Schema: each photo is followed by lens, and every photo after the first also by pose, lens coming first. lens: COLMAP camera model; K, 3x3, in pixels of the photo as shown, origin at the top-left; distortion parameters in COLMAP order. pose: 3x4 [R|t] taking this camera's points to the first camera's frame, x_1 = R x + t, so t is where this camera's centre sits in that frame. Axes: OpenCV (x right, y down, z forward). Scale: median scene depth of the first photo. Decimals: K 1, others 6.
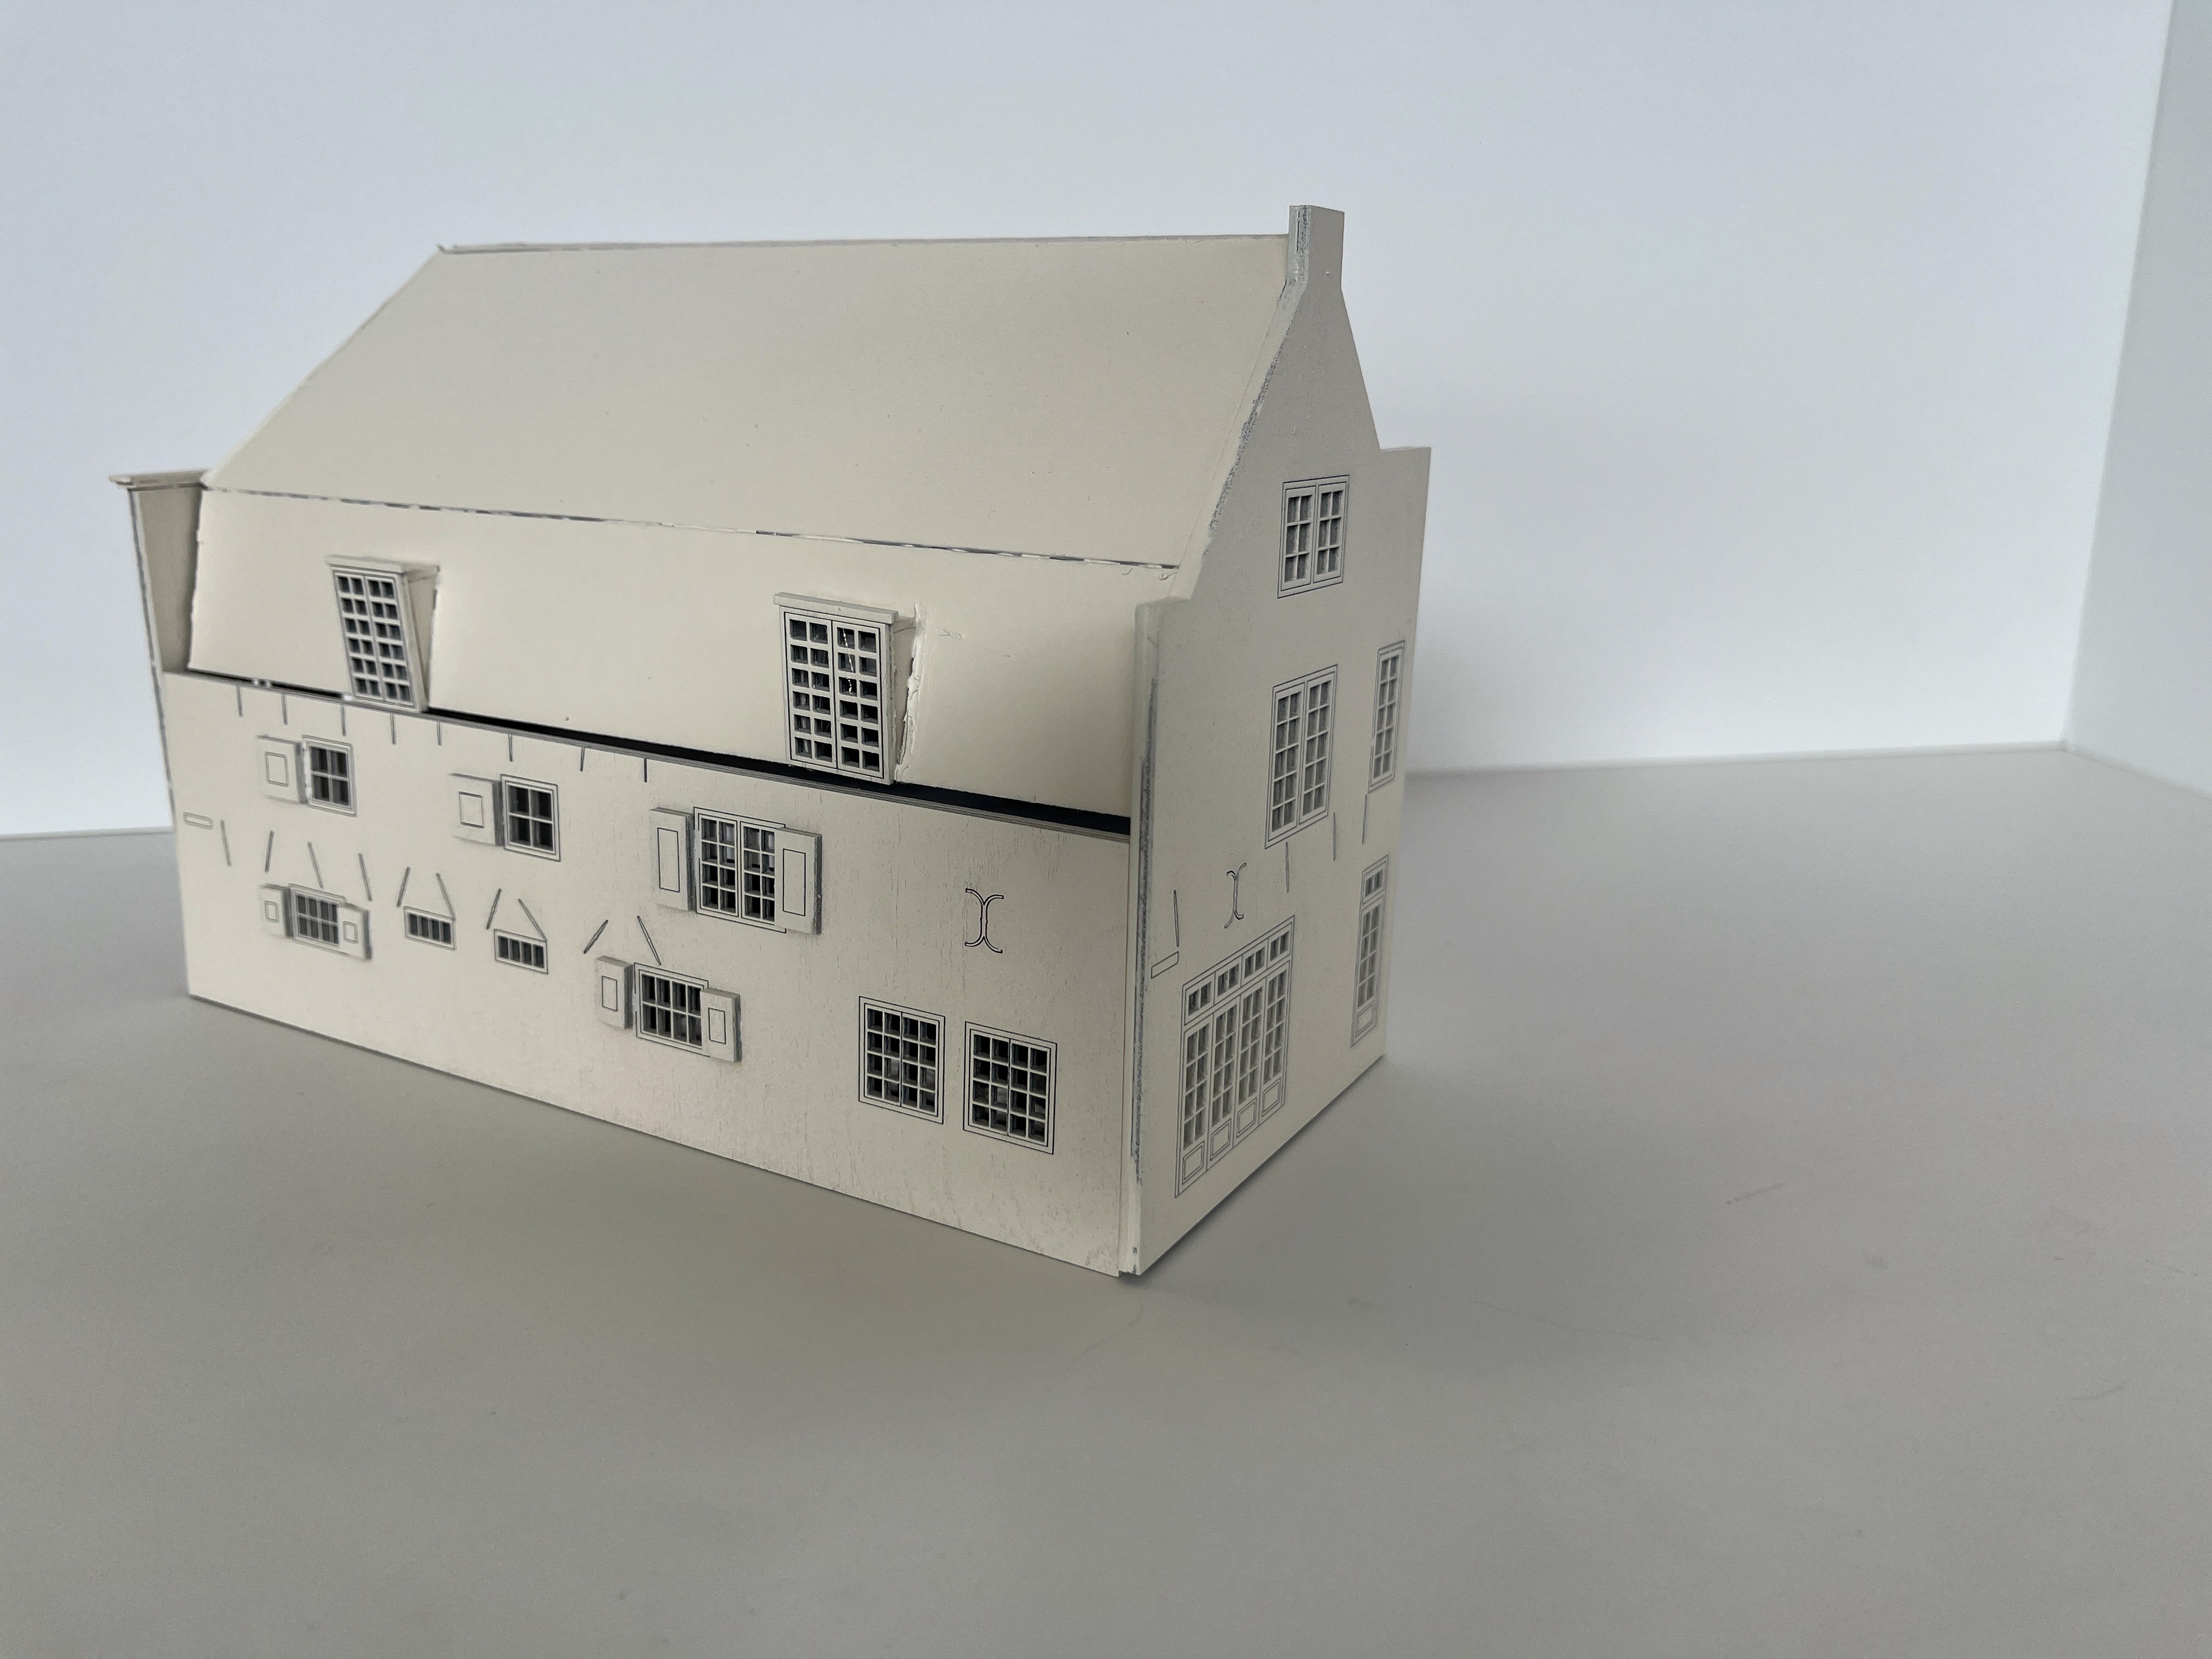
lens RADIAL K [[1817.5, 0, 1108.2], [0, 1817.5, 827.0], [0, 0, 1]] dist [0.003514, -0.025911]
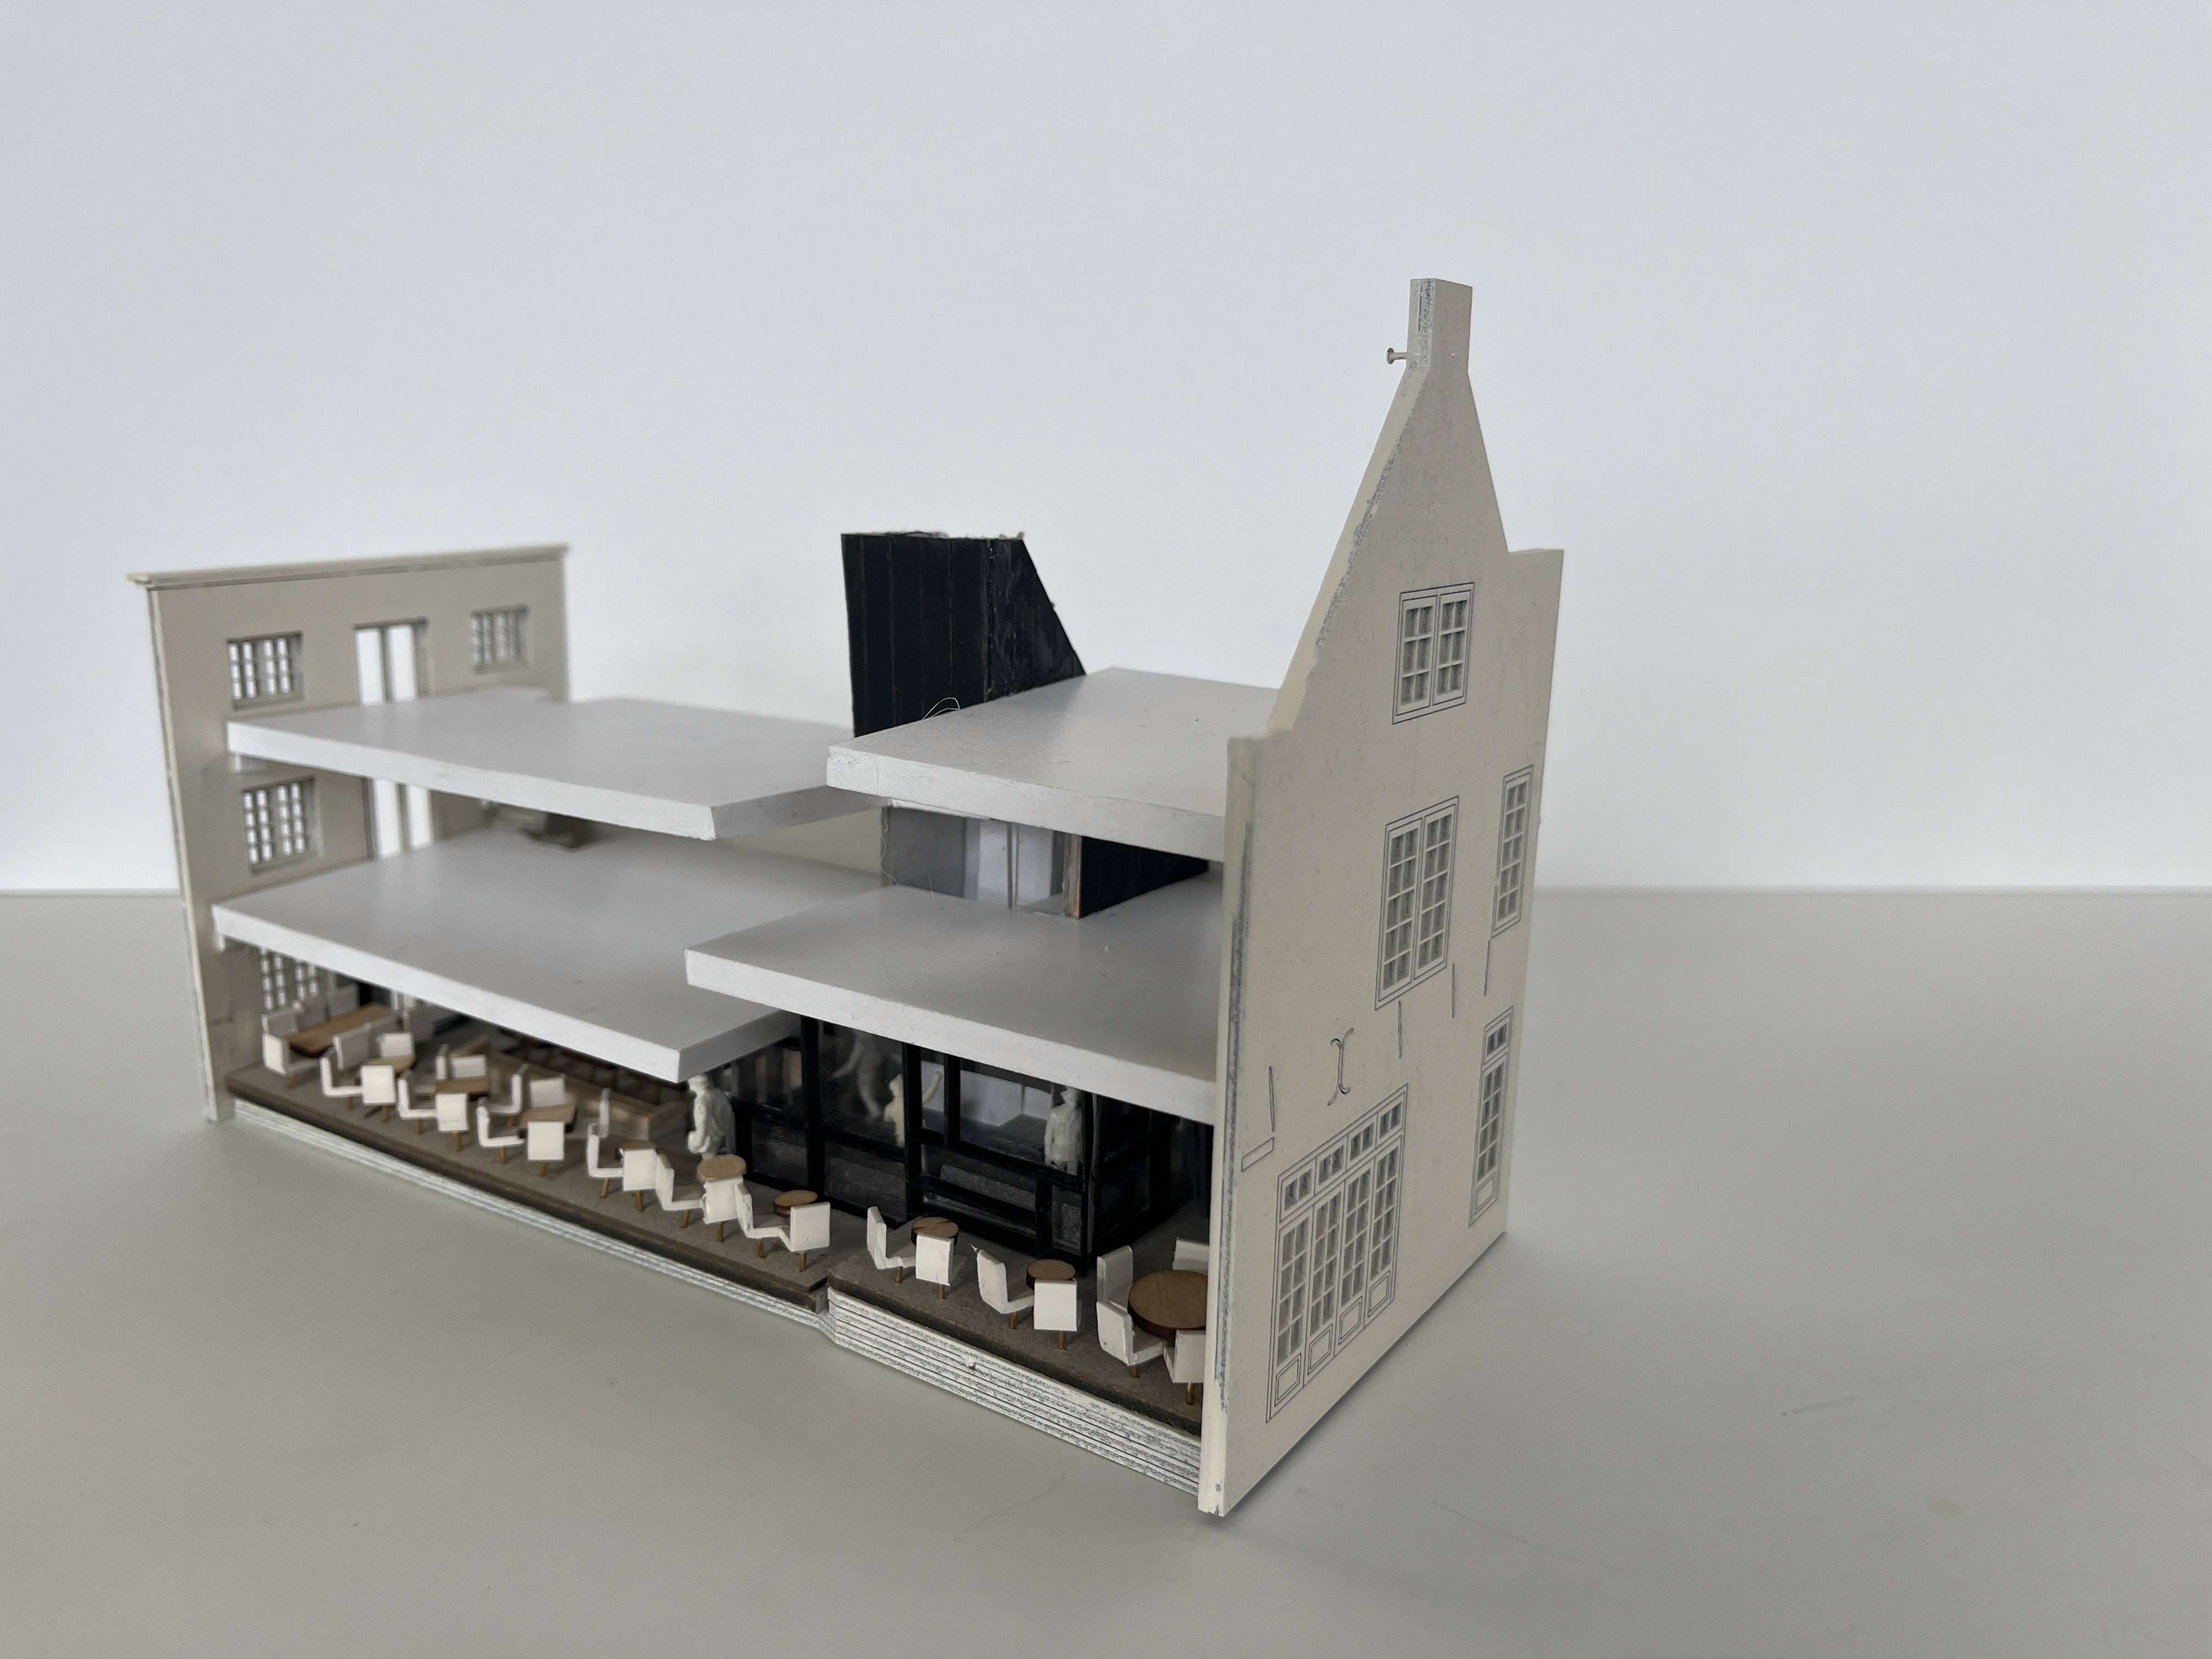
lens RADIAL K [[1817.5, 0, 1102.7], [0, 1817.5, 836.5], [0, 0, 1]] dist [0.003514, -0.025911]
pose [[0.998313, 0.013385, -0.056490, 0.004007], [-0.015749, 0.999009, -0.041618, -0.031947], [0.055877, 0.042437, 0.997535, 0.119051]]
